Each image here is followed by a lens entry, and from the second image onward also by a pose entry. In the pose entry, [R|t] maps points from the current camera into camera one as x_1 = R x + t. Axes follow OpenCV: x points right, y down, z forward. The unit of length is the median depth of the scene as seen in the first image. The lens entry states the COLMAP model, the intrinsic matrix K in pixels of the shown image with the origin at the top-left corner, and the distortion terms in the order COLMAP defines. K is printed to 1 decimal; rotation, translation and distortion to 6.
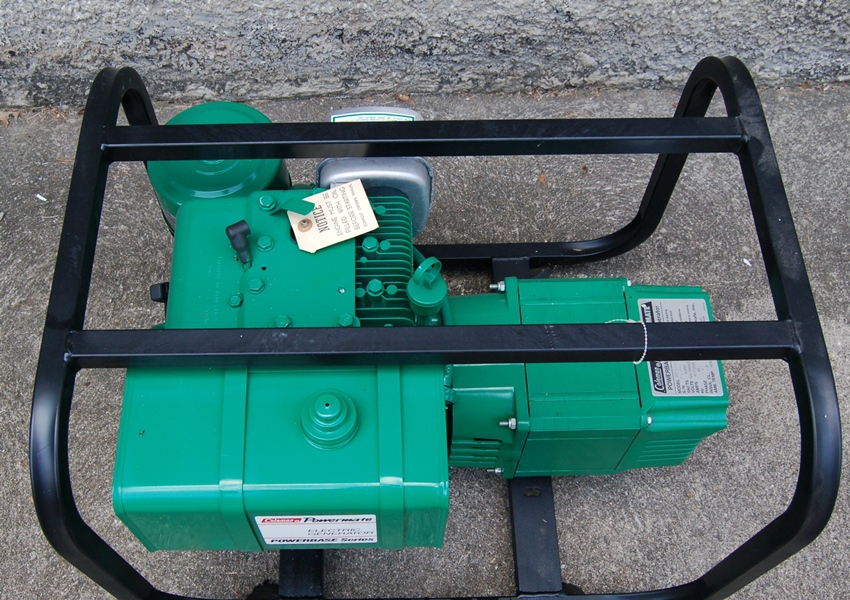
lens RADIAL K [[966.3, 0, 382.6], [0, 966.3, 283.3], [0, 0, 1]] dist [-0.067973, 0.000000]
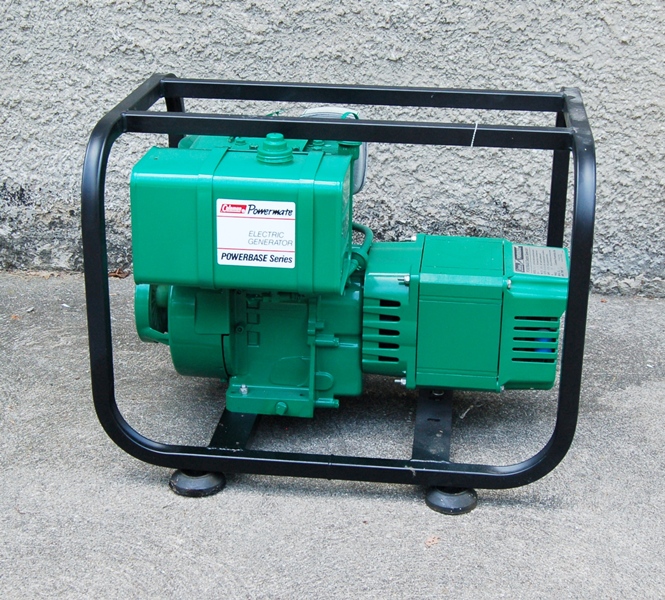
lens RADIAL K [[1327.6, 0, 329.5], [0, 1327.6, 298.5], [0, 0, 1]] dist [-0.053004, 0.000000]
pose [[0.991426, 0.070625, -0.109941, 0.160621], [-0.124104, 0.772282, -0.623040, 0.923441], [0.040903, 0.631342, 0.774425, -0.295407]]
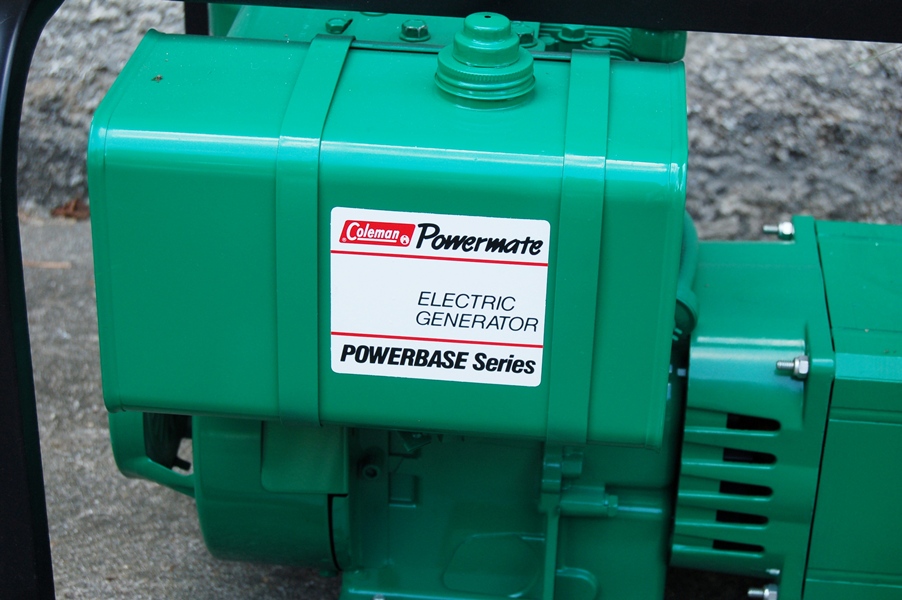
lens RADIAL K [[1928.3, 0, 457.6], [0, 1928.3, 302.9], [0, 0, 1]] dist [-0.006473, 0.000000]
pose [[0.993937, 0.084977, -0.069771, 0.011610], [-0.108930, 0.847298, -0.519828, 0.476495], [0.014944, 0.524276, 0.851417, 0.048093]]
